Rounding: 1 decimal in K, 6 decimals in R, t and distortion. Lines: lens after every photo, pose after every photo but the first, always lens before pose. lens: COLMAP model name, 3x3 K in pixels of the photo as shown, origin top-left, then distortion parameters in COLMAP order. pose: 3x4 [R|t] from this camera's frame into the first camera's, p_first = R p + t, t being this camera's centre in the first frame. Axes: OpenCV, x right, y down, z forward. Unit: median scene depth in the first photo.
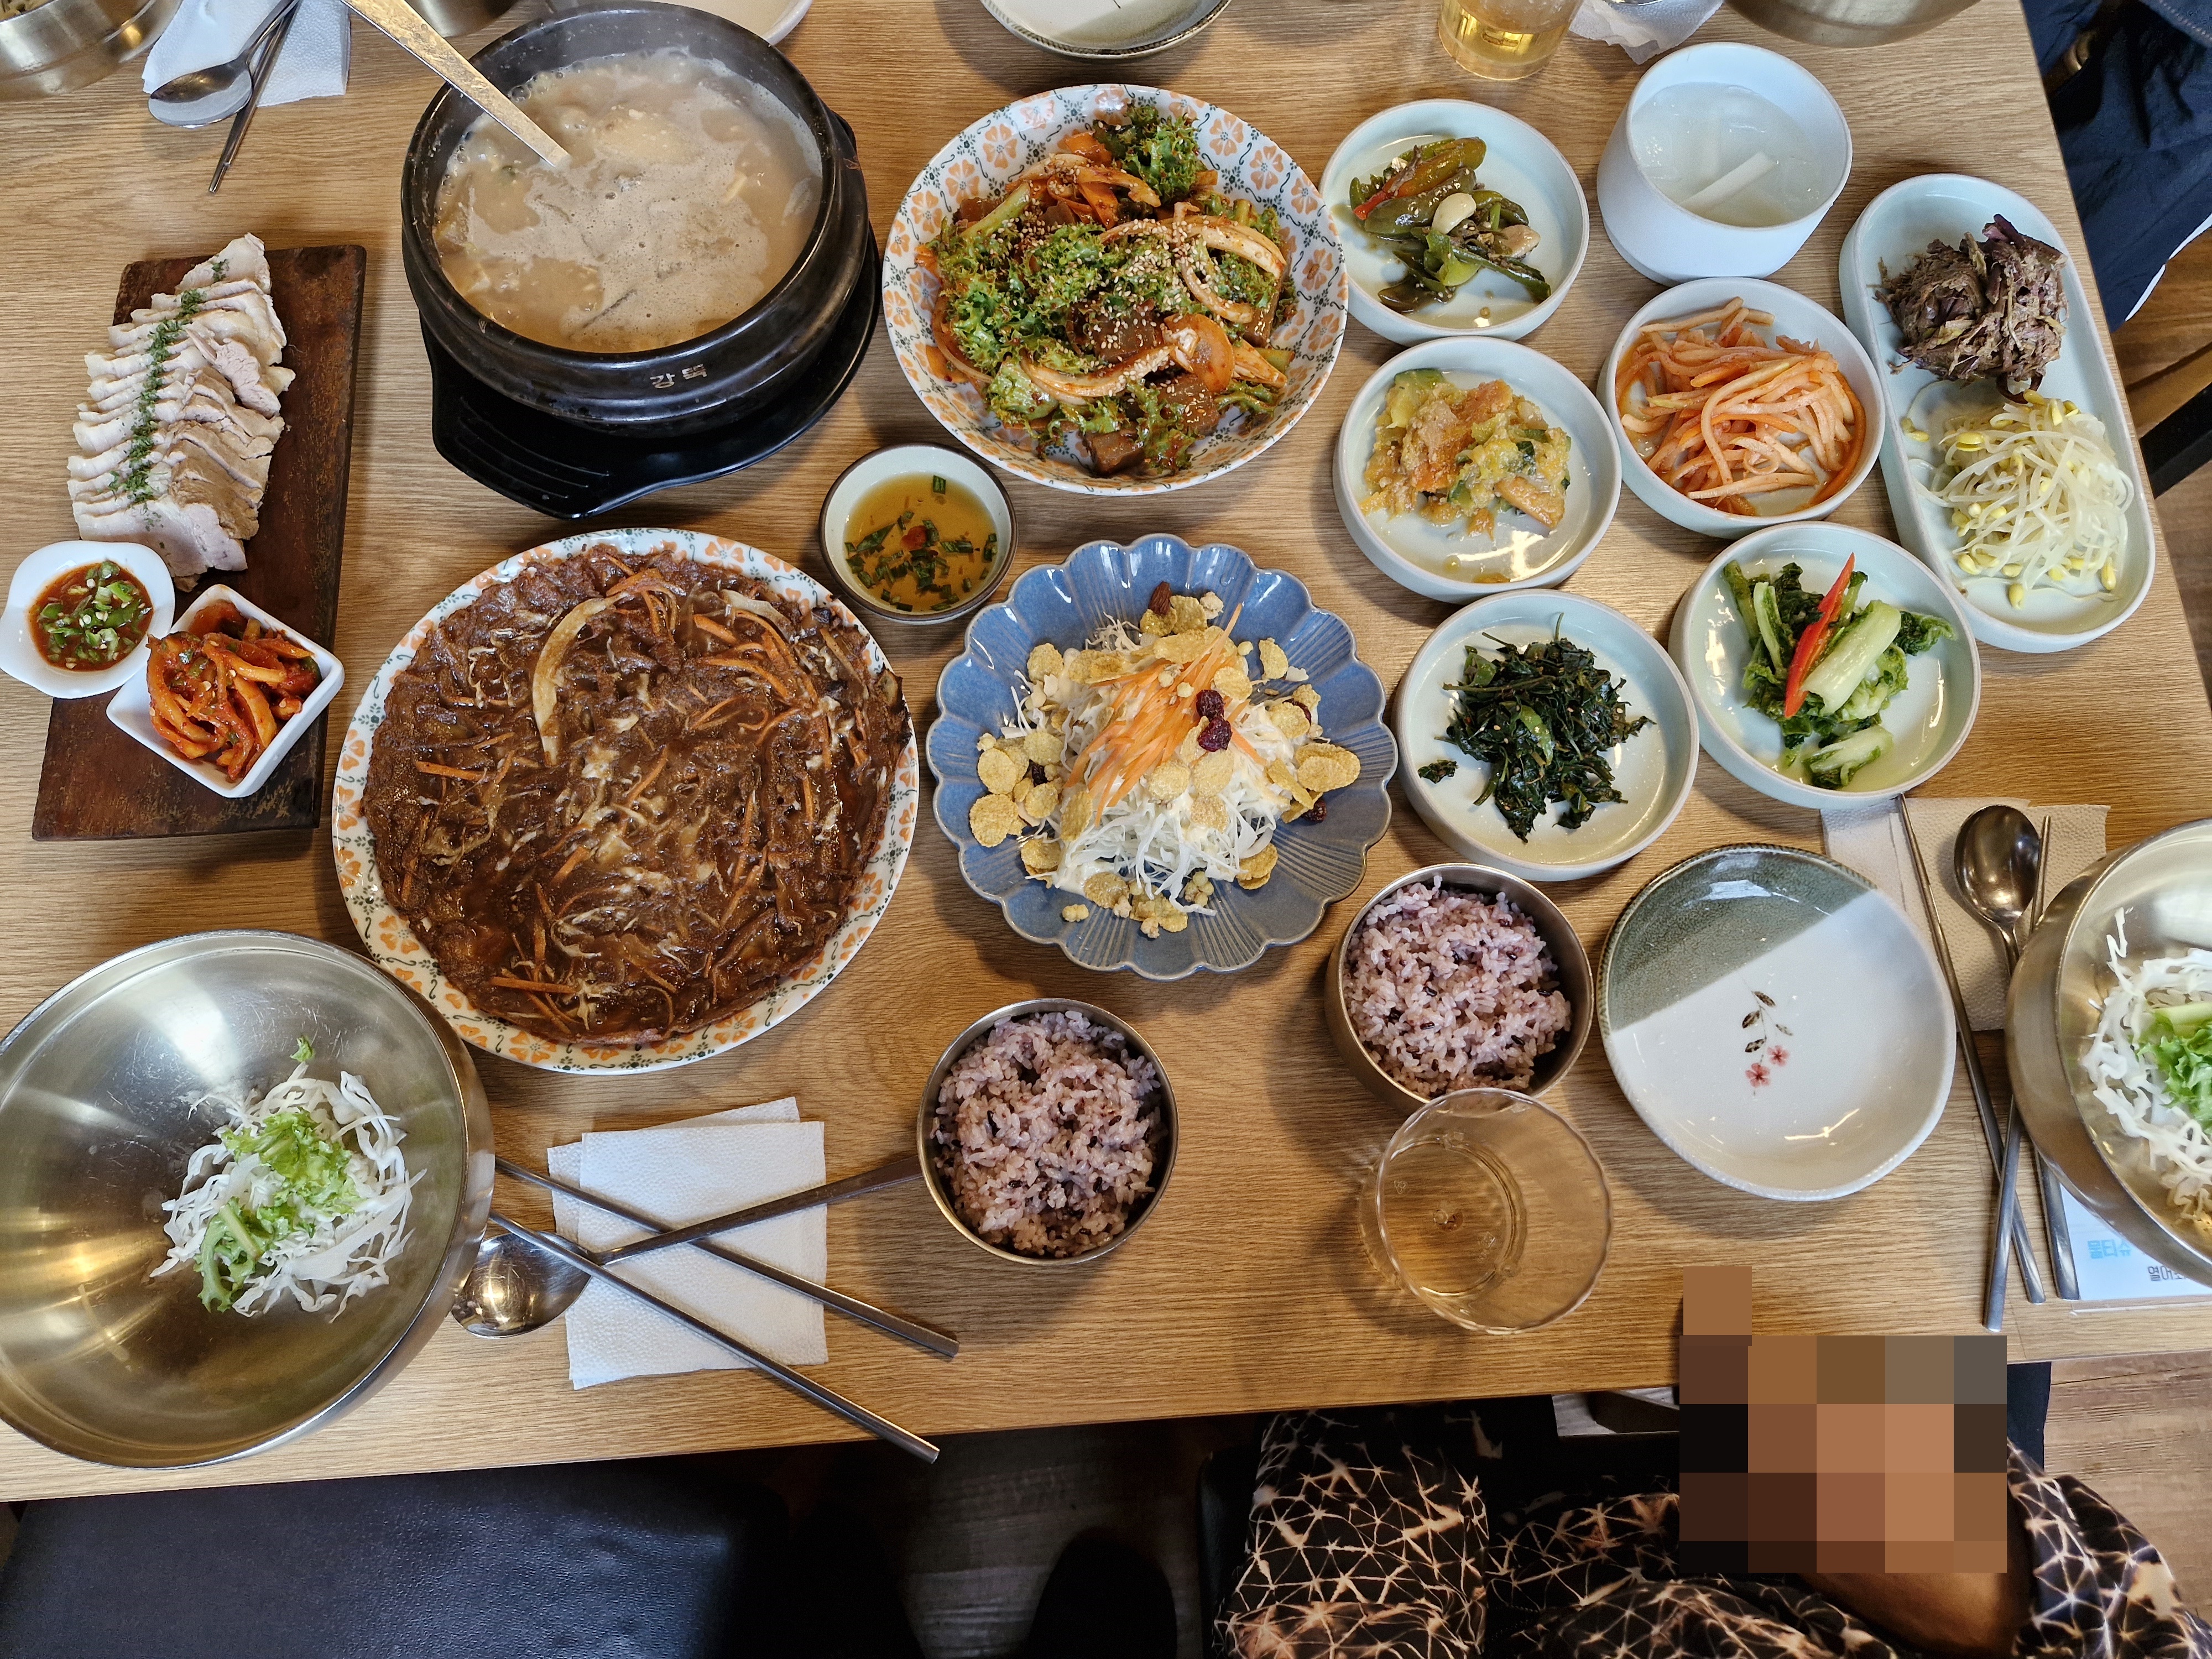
lens RADIAL K [[1532.5, 0, 1104.0], [0, 1532.5, 851.5], [0, 0, 1]] dist [0.107773, -0.127589]
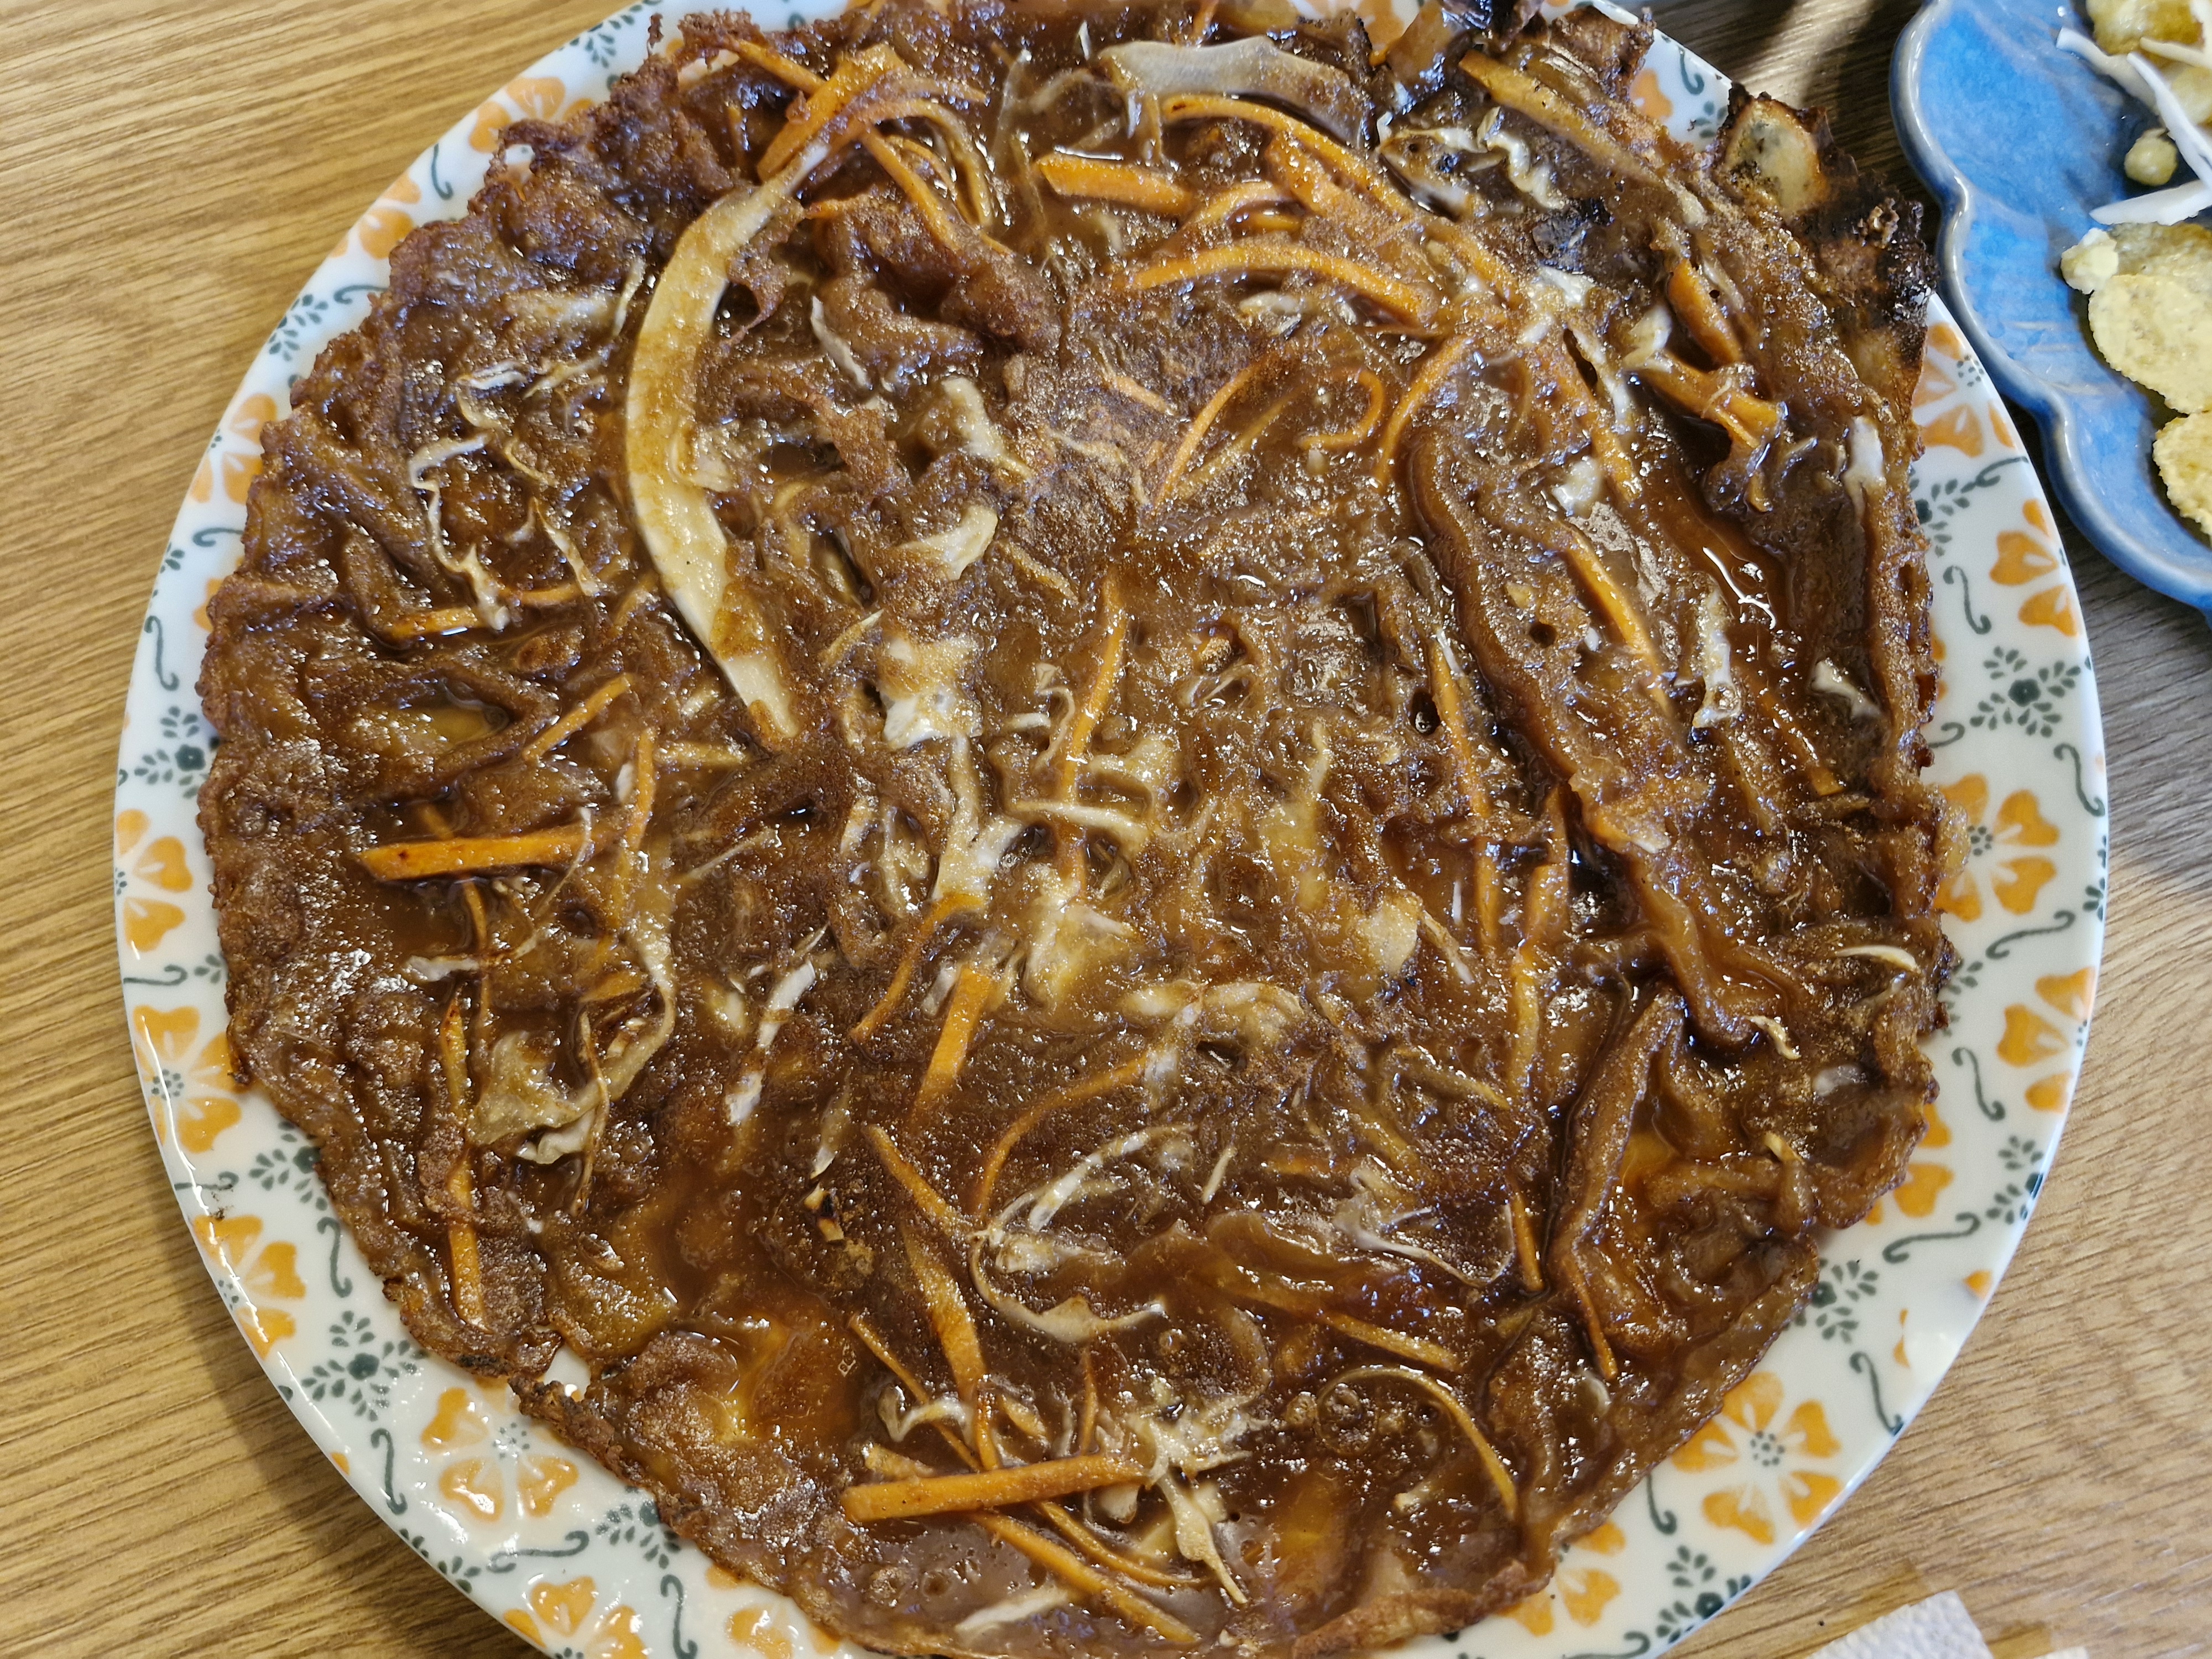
lens RADIAL K [[1521.1, 0, 1106.0], [0, 1521.1, 829.5], [0, 0, 1]] dist [0.059764, -0.075123]
pose [[0.957949, -0.286582, -0.014287, -0.287000], [0.286732, 0.954192, 0.085449, -0.044593], [-0.010856, -0.085952, 0.996240, 0.676298]]
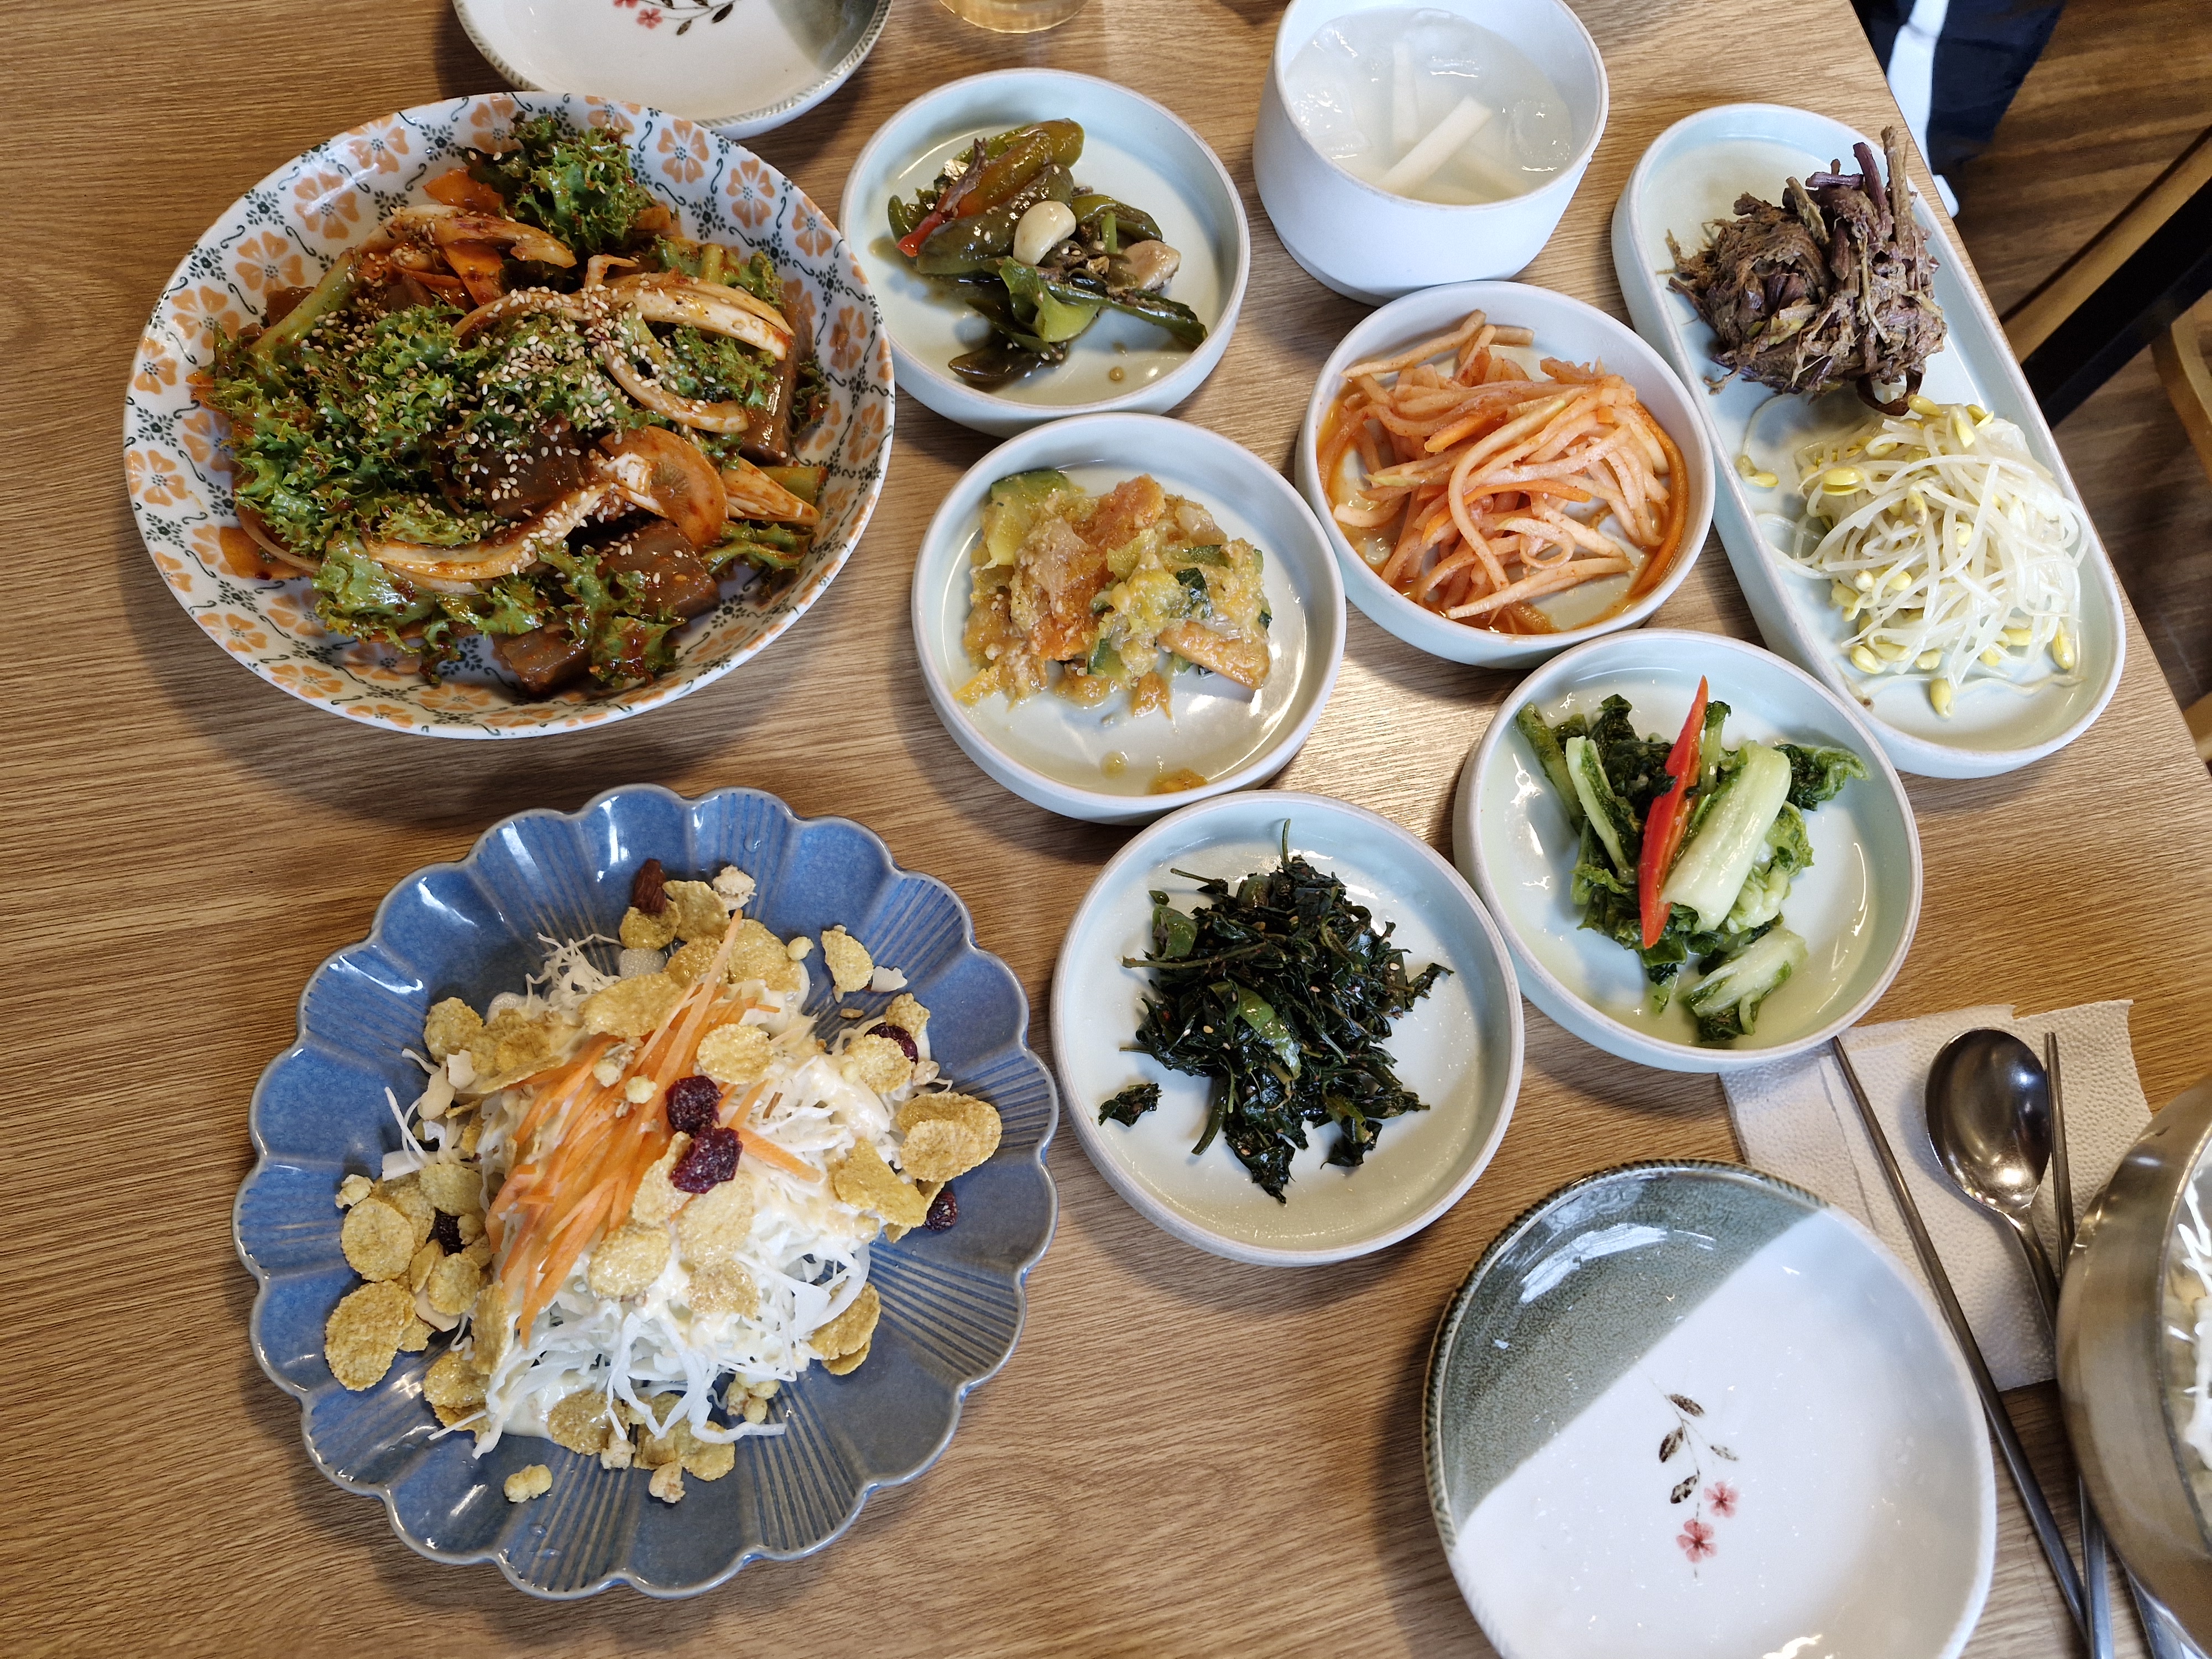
lens RADIAL K [[1501.2, 0, 1105.2], [0, 1501.2, 889.4], [0, 0, 1]] dist [0.079142, -0.091420]
pose [[0.986127, -0.146052, 0.078878, 0.171579], [0.147443, 0.988997, -0.012075, -0.132446], [-0.076247, 0.023538, 0.996811, 0.392712]]
